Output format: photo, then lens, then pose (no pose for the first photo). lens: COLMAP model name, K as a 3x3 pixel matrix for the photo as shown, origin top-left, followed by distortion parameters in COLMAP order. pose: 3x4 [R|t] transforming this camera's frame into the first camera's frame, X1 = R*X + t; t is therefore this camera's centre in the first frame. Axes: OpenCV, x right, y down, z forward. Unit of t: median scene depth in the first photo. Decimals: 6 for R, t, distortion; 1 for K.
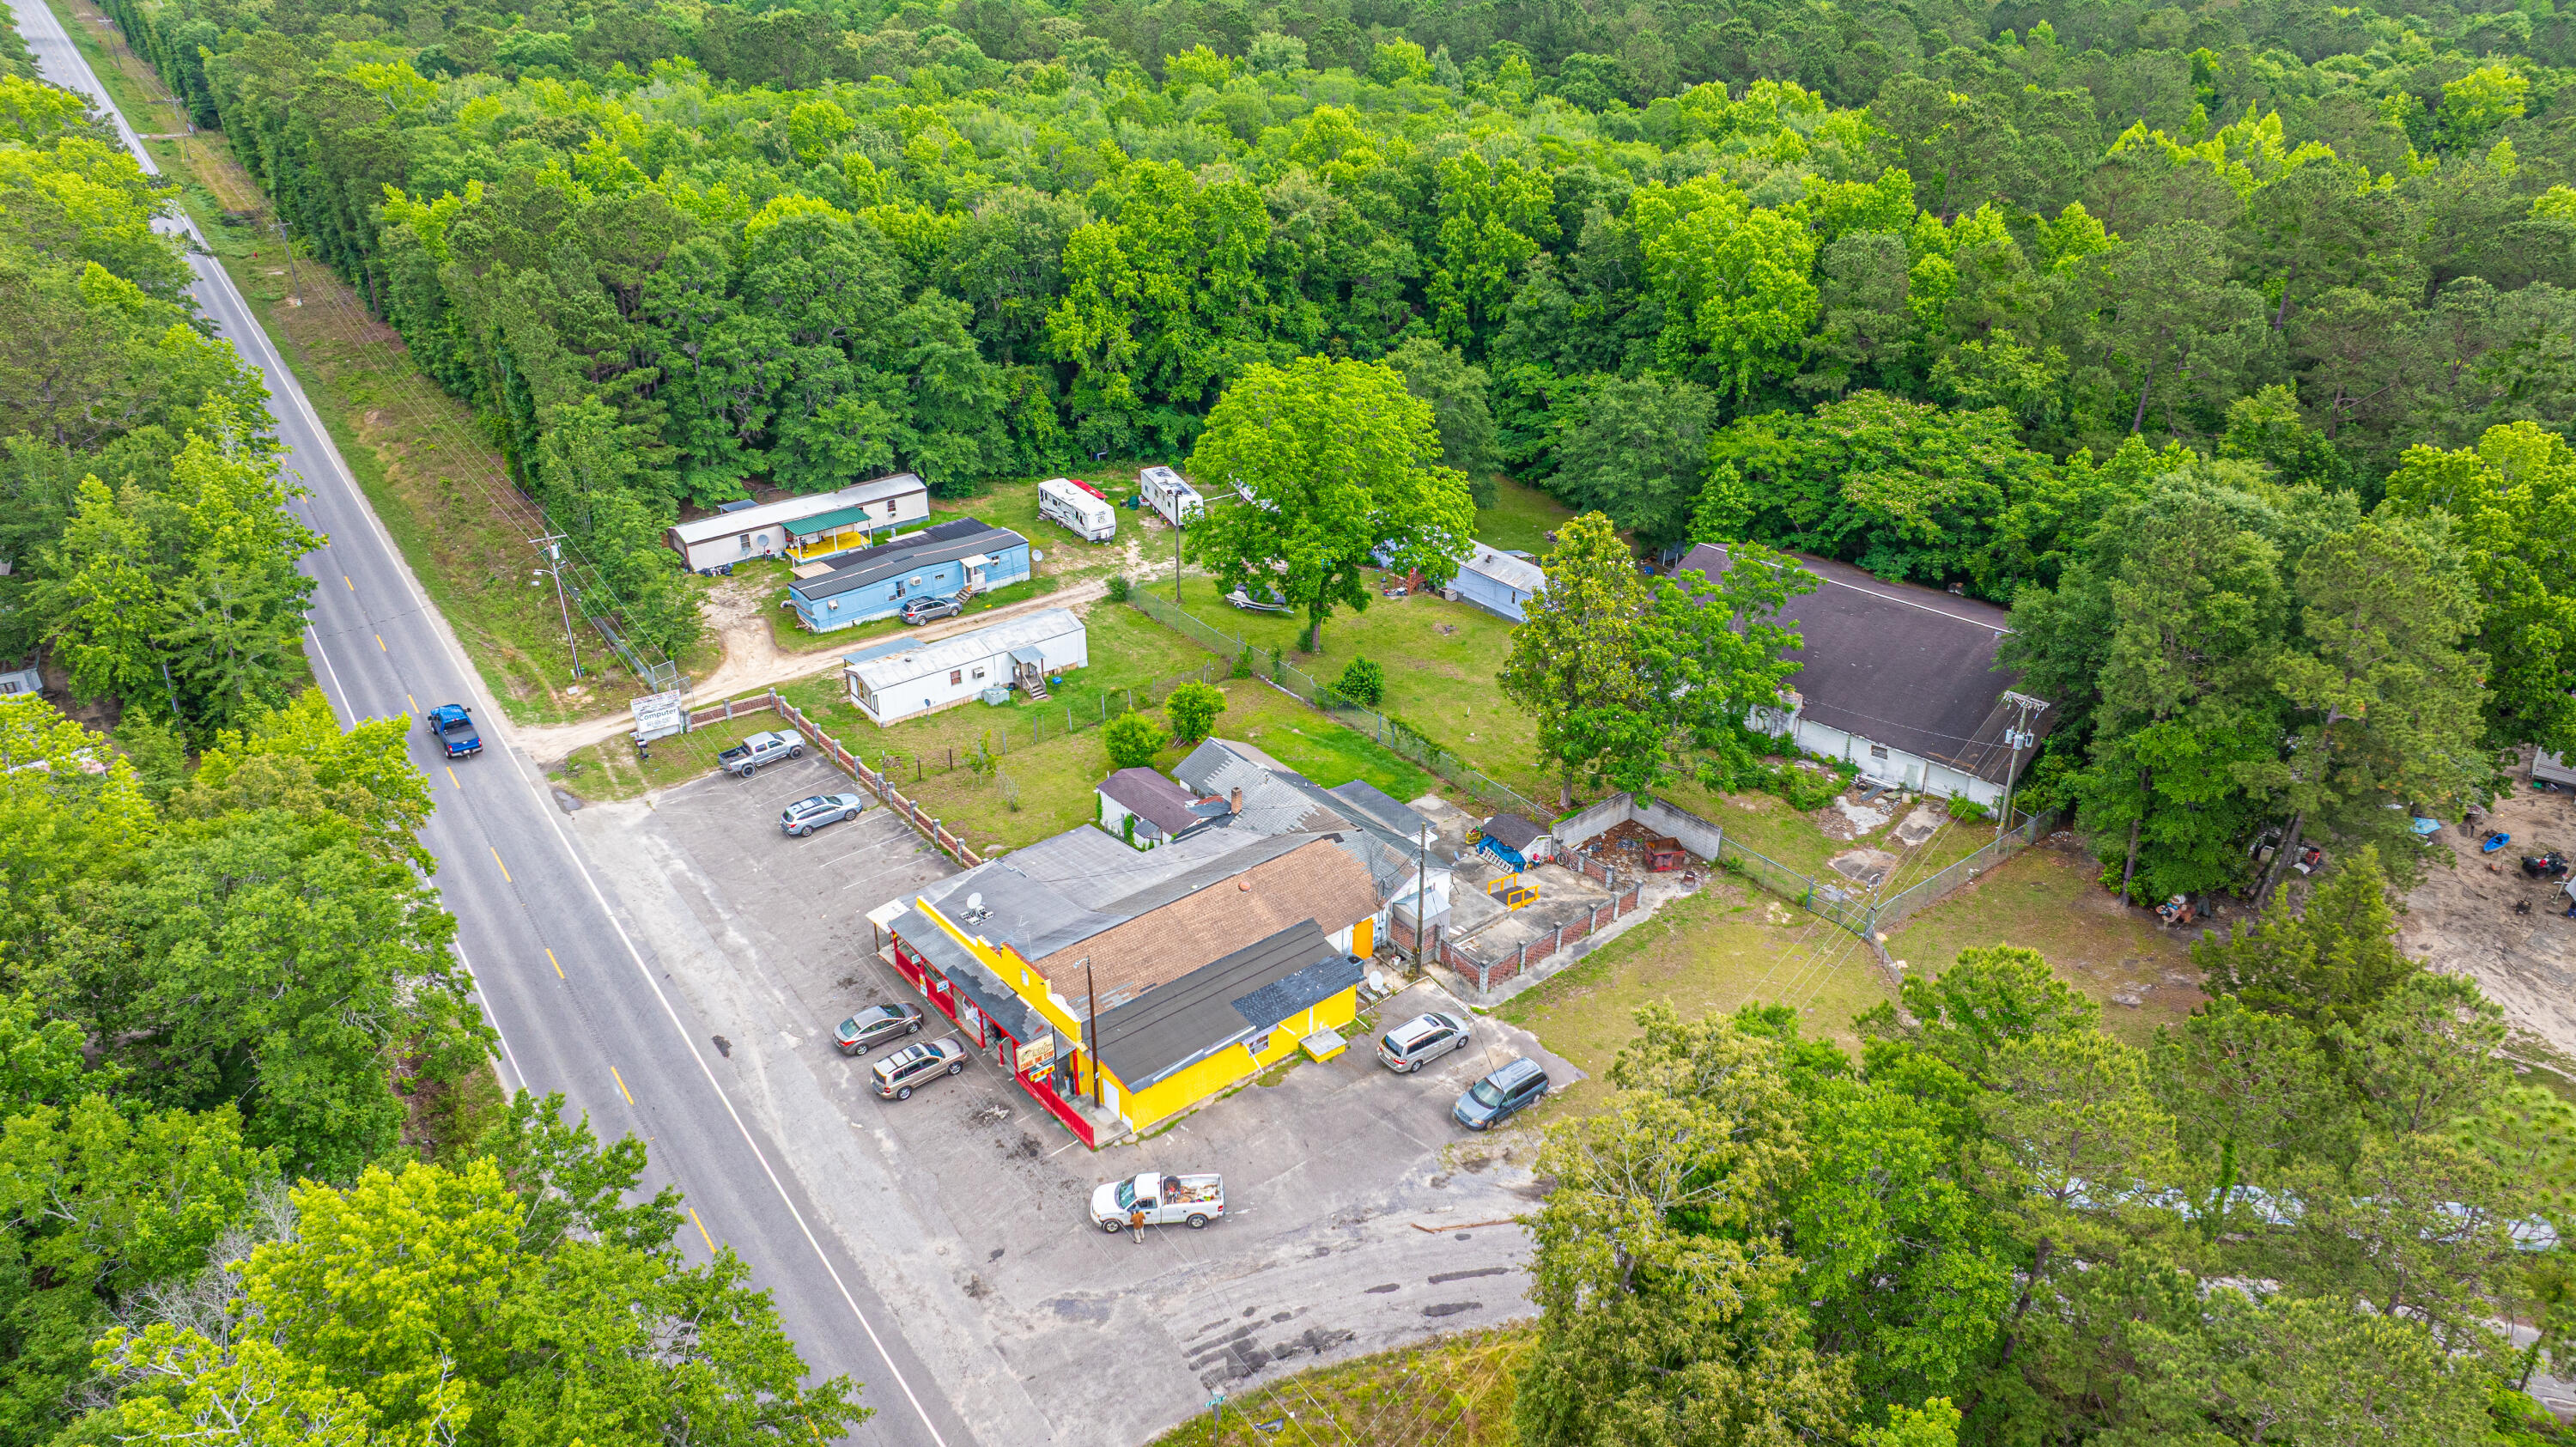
lens RADIAL K [[1810.0, 0, 1303.0], [0, 1810.0, 703.0], [0, 0, 1]] dist [-0.026873, 0.020172]
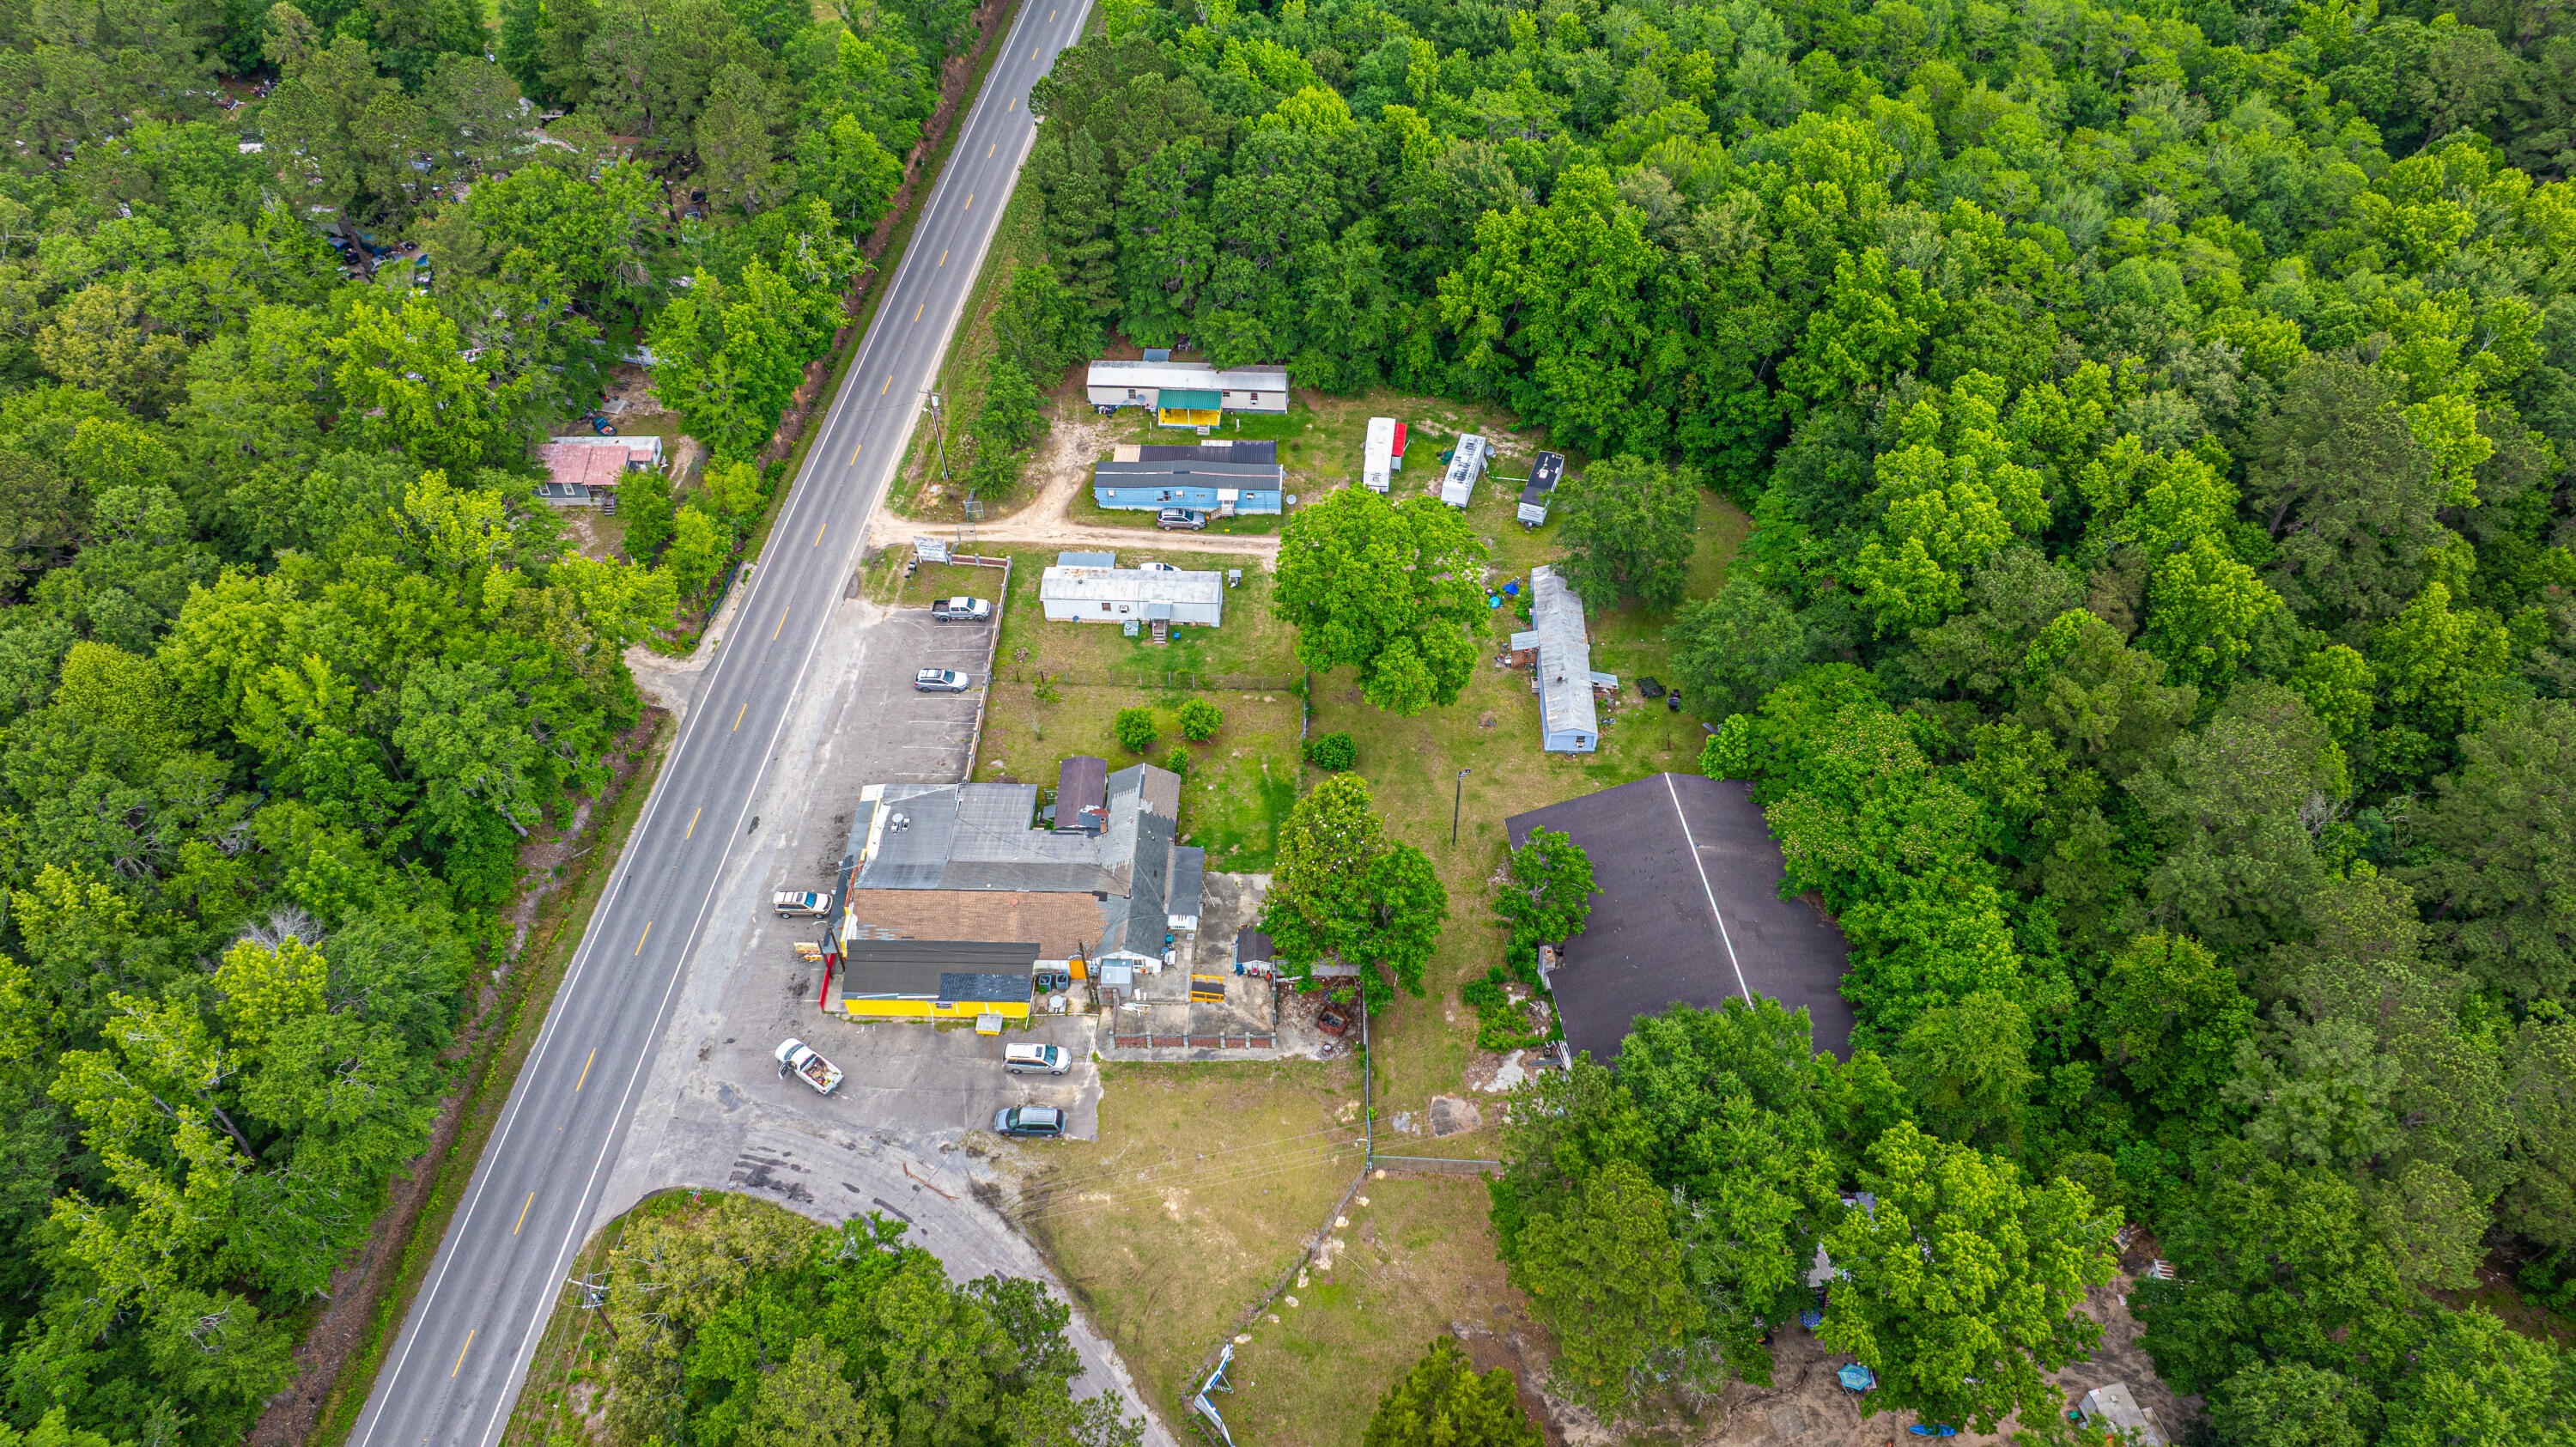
lens RADIAL K [[1810.0, 0, 1310.7], [0, 1810.0, 699.2], [0, 0, 1]] dist [-0.026873, 0.020172]
pose [[0.757402, 0.471059, -0.452156, 0.555570], [-0.293239, 0.864116, 0.409040, -0.538018], [0.583398, -0.177218, 0.792617, -0.006707]]
